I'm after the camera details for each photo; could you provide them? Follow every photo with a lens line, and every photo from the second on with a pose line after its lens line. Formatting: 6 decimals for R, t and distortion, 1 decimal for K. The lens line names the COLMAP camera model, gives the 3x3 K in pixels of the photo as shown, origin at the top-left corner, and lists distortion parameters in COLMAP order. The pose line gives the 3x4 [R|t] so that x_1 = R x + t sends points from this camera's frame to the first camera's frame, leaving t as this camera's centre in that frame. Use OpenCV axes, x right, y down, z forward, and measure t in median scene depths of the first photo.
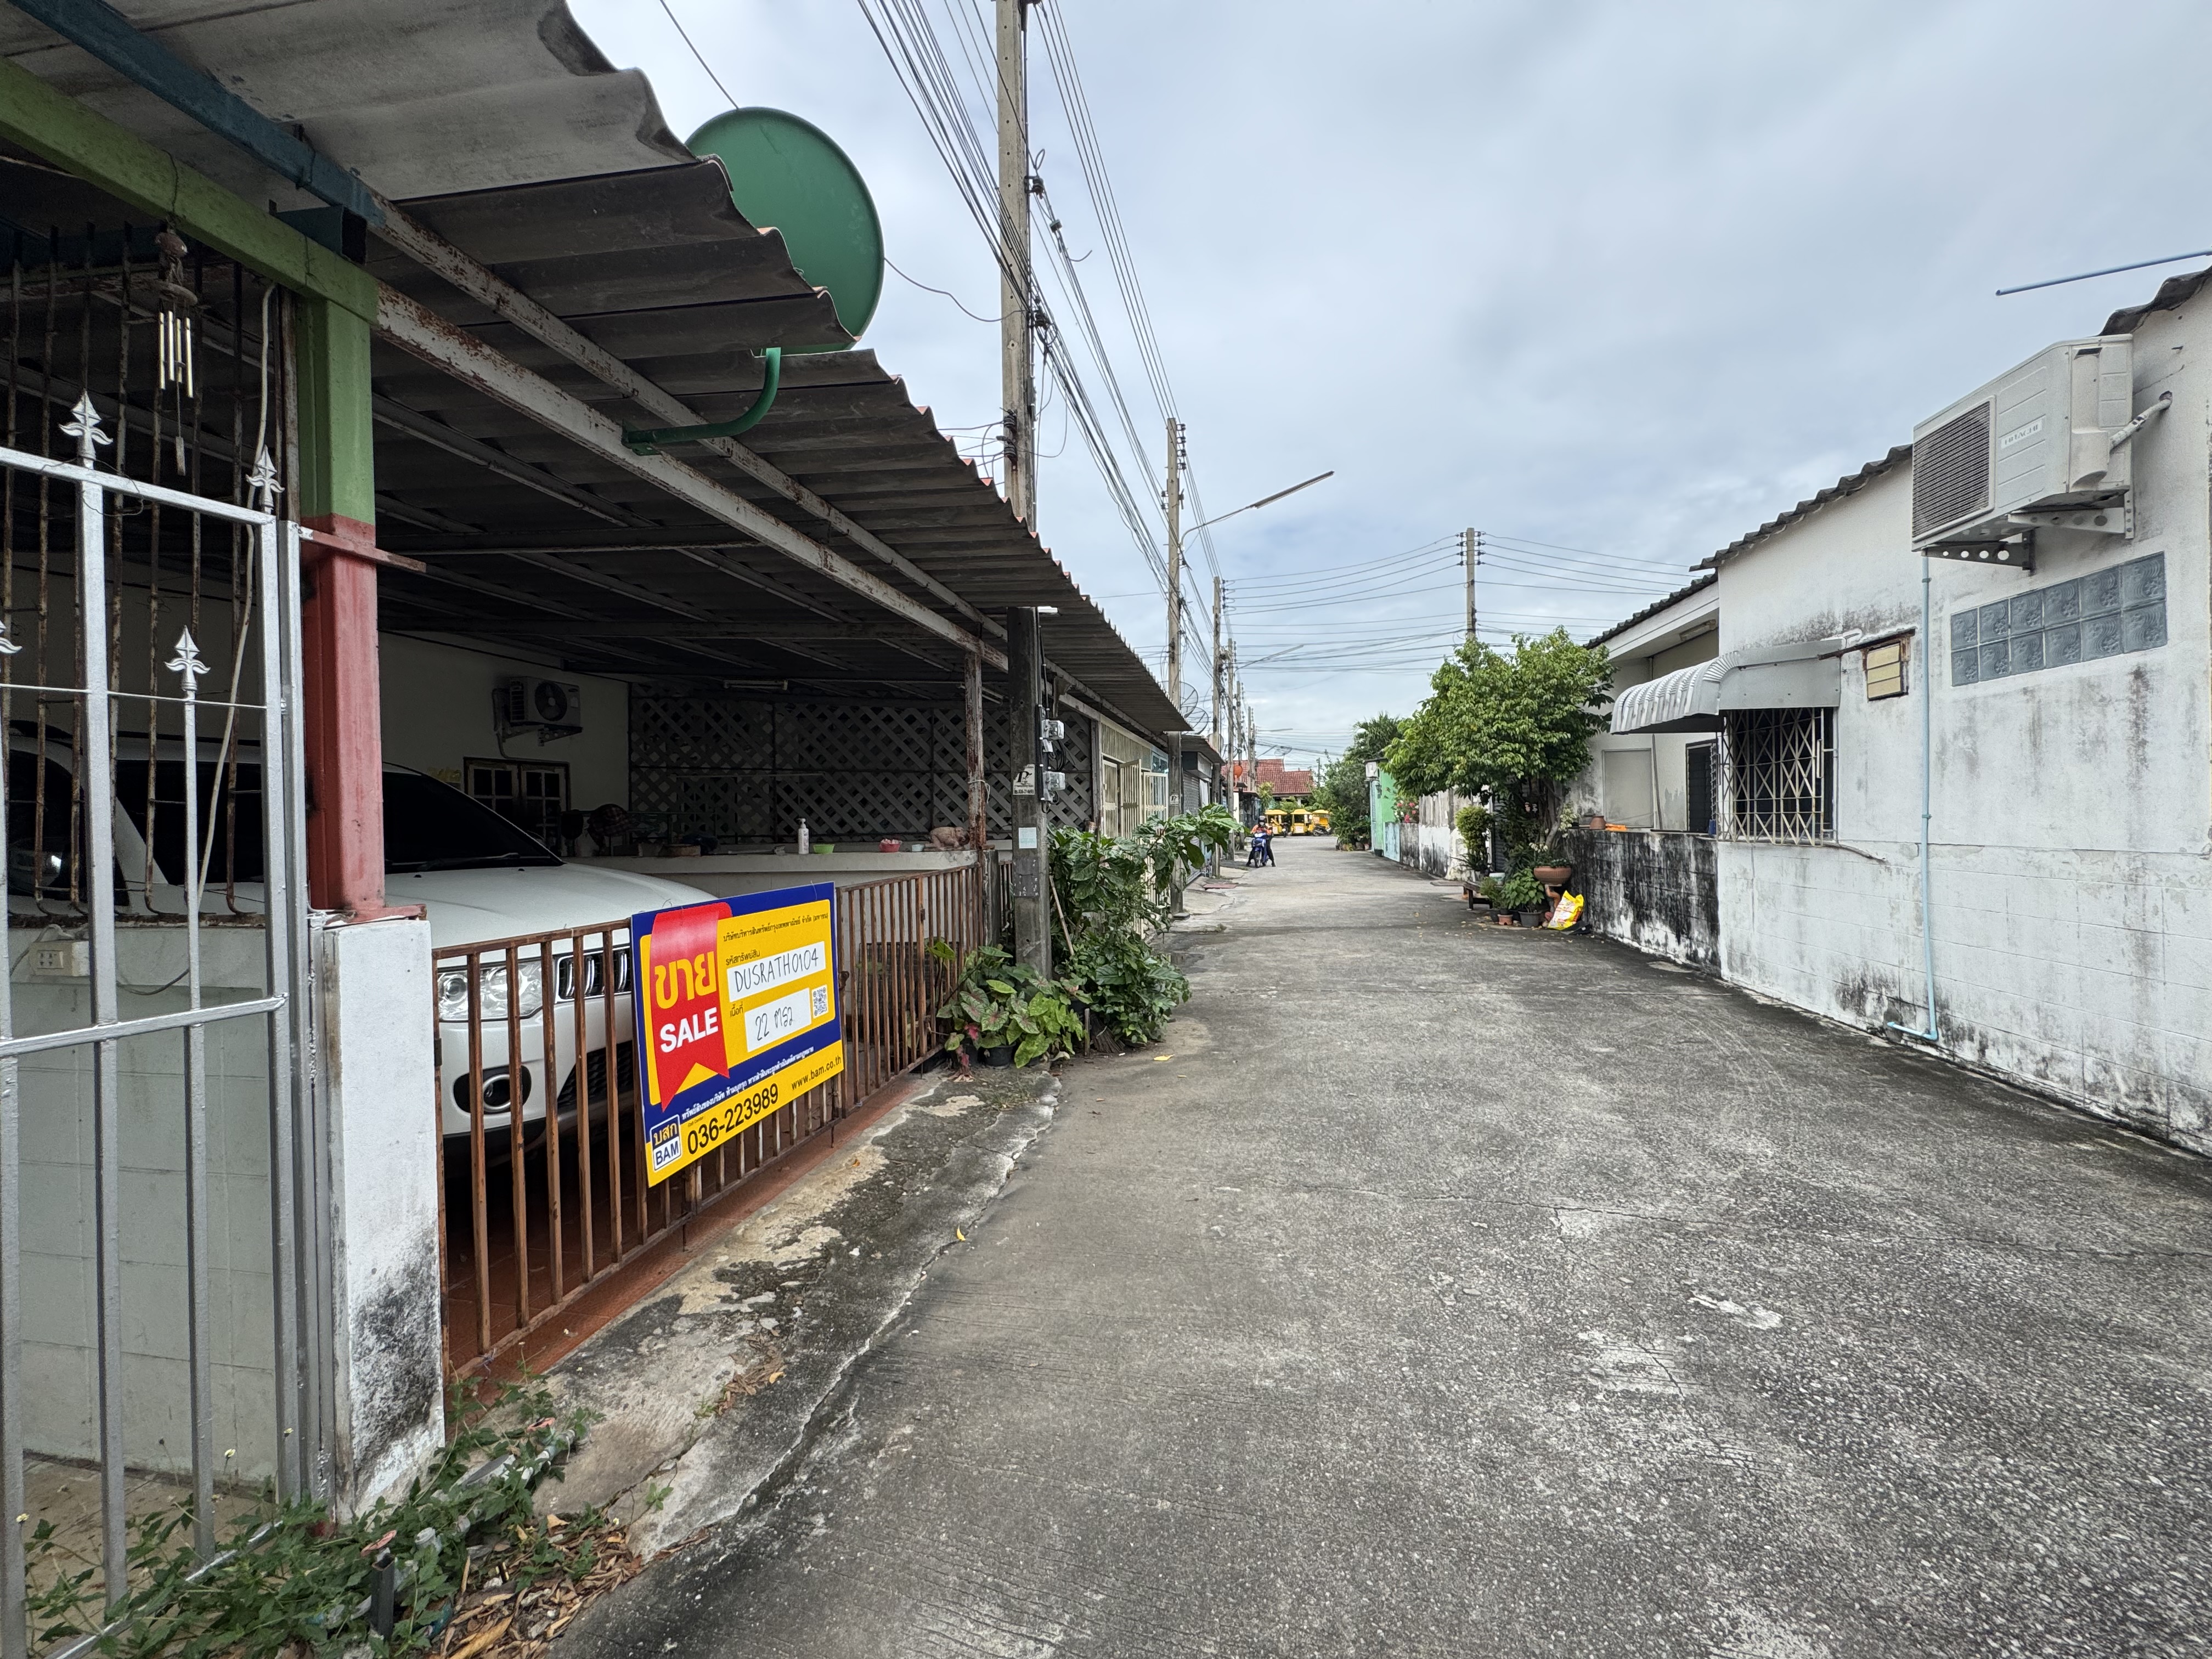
lens RADIAL K [[881.8, 0, 1108.2], [0, 881.8, 824.7], [0, 0, 1]] dist [-0.003029, 0.000140]
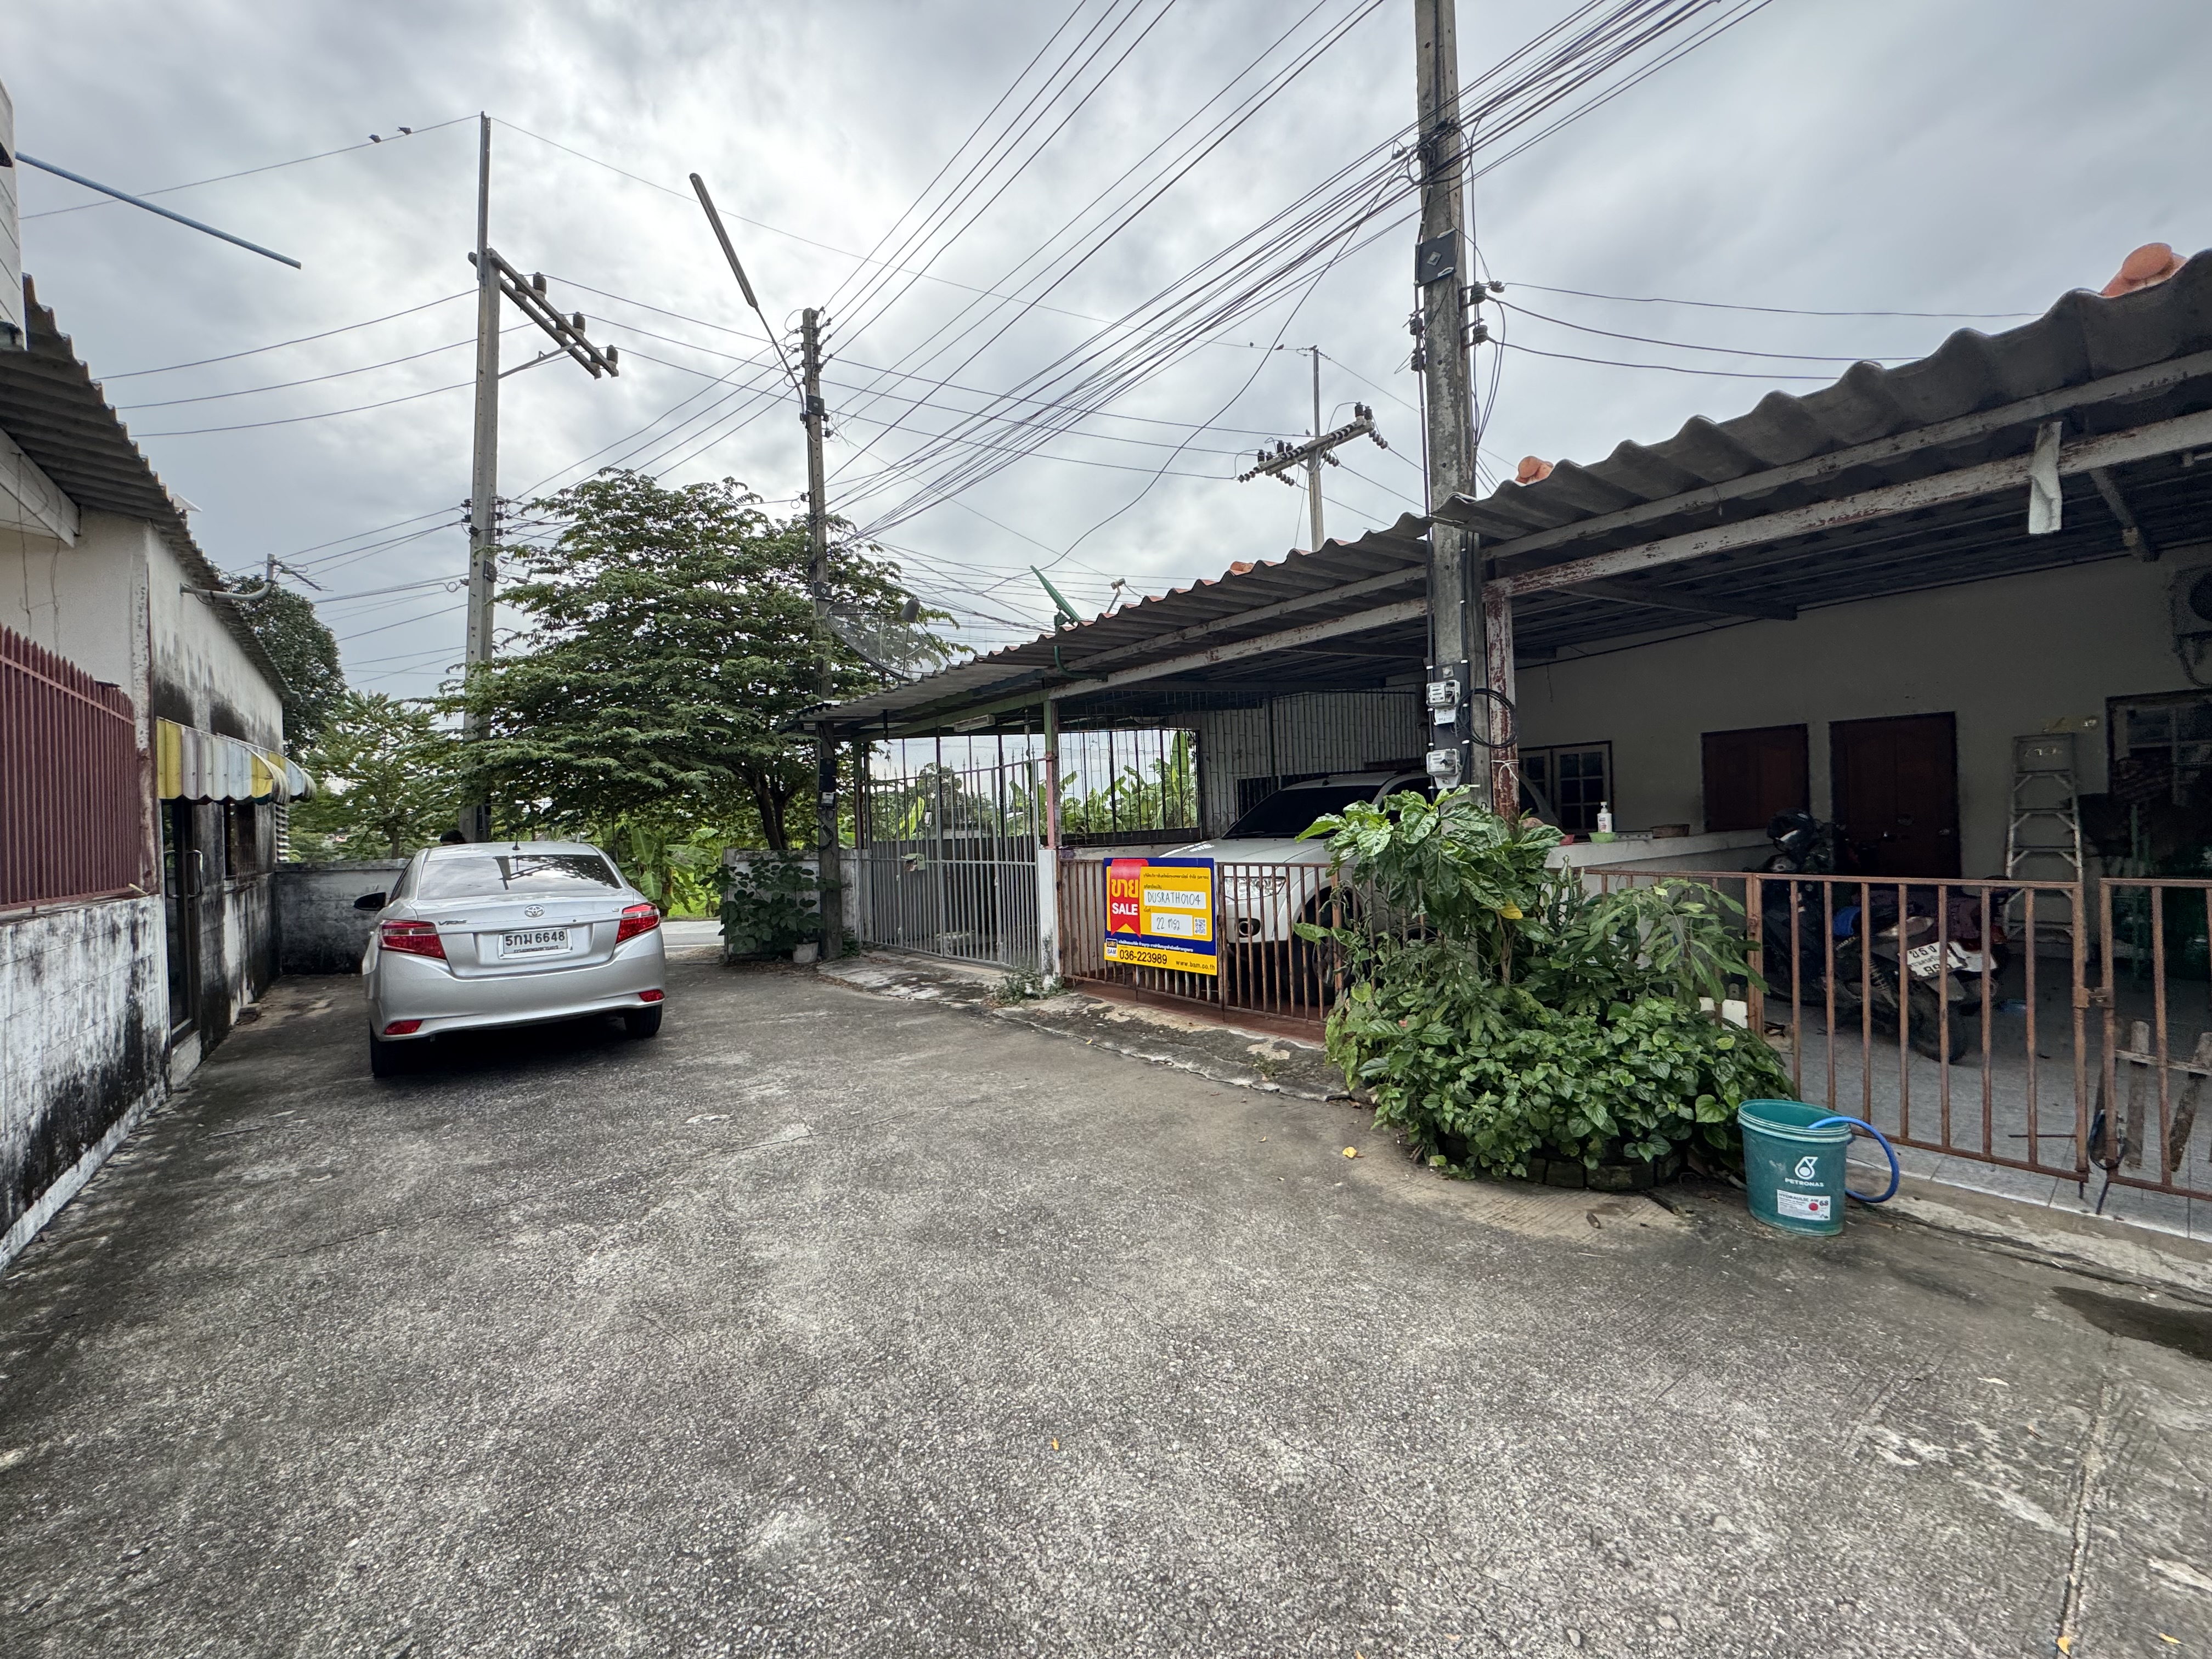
lens RADIAL K [[881.8, 0, 1108.2], [0, 881.8, 824.7], [0, 0, 1]] dist [-0.003029, 0.000140]
pose [[-0.642746, 0.040327, -0.765017, 1.308832], [0.041255, 0.998987, 0.017999, -0.041007], [0.764968, -0.019992, -0.643758, 2.372372]]
